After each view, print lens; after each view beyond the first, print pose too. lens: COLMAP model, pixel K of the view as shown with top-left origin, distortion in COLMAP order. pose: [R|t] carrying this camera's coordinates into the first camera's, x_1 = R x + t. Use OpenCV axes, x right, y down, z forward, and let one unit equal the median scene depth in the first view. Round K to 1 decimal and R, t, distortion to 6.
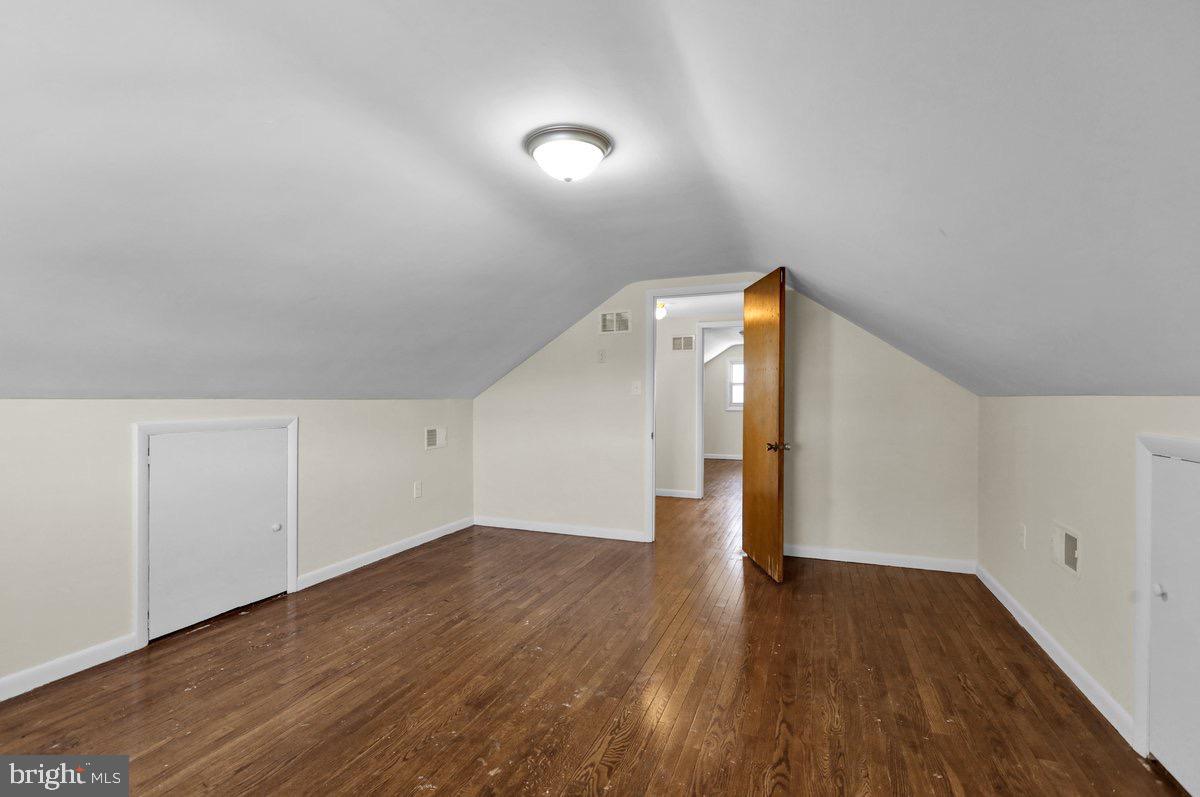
lens RADIAL K [[551.3, 0, 601.3], [0, 551.3, 400.6], [0, 0, 1]] dist [-0.002361, 0.002560]
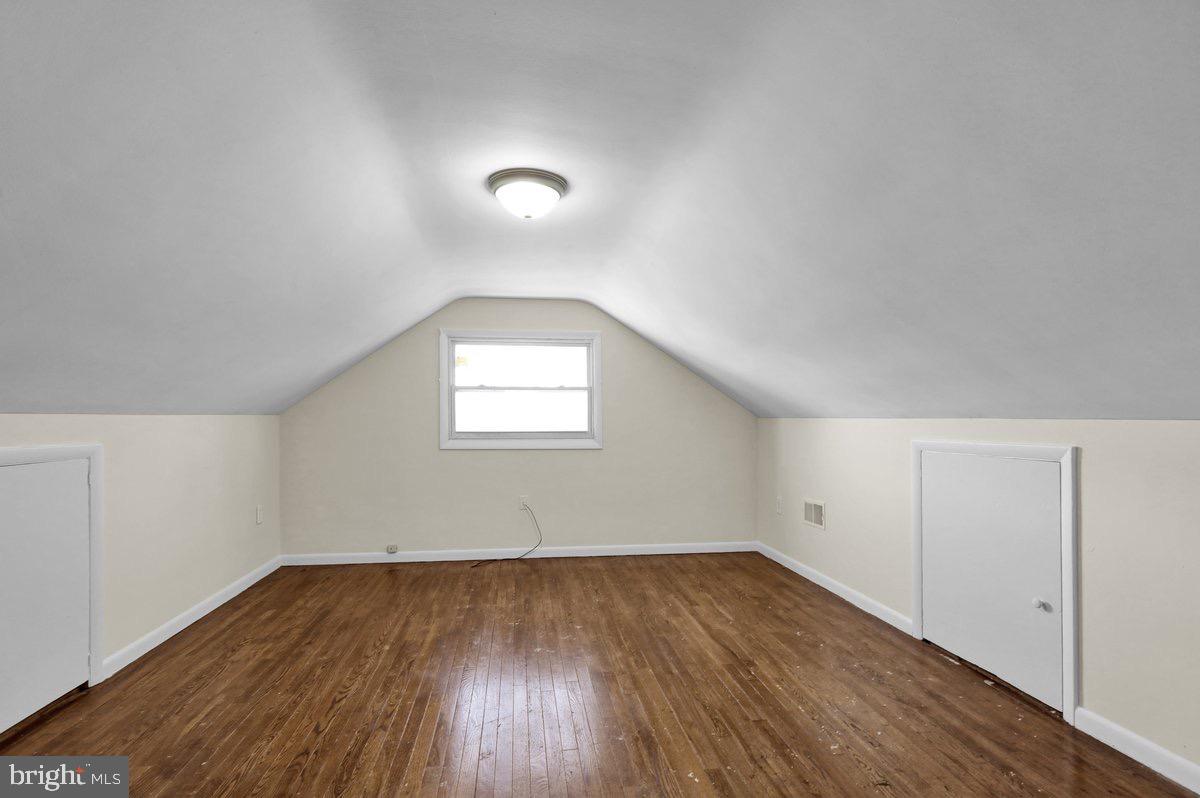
lens RADIAL K [[551.3, 0, 596.4], [0, 551.3, 401.0], [0, 0, 1]] dist [-0.002361, 0.002560]
pose [[-0.870583, -0.016584, -0.491741, 0.311208], [-0.004430, 0.999655, -0.025871, -0.008107], [0.492001, -0.020345, -0.870357, 1.691812]]
